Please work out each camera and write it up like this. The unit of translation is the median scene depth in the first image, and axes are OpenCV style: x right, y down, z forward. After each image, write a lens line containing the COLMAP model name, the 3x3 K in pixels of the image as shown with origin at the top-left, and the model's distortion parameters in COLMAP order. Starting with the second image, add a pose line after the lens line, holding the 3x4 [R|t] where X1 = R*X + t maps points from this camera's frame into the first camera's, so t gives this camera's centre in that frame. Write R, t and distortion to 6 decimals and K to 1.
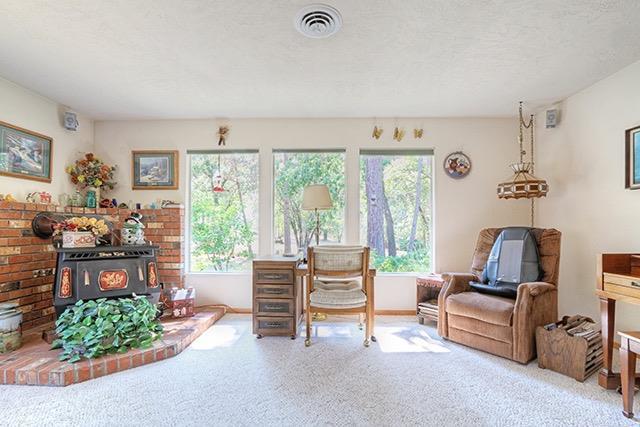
lens RADIAL K [[299.2, 0, 316.3], [0, 299.2, 227.1], [0, 0, 1]] dist [-0.013437, 0.002957]
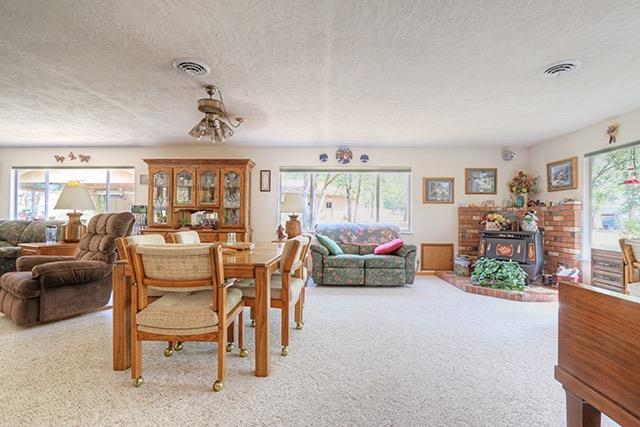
lens RADIAL K [[299.2, 0, 323.6], [0, 299.2, 216.1], [0, 0, 1]] dist [-0.013437, 0.002957]
pose [[0.032217, -0.009671, -0.999434, 0.735141], [-0.004729, 0.999941, -0.009828, 0.002122], [0.999470, 0.005043, 0.032169, -0.068097]]
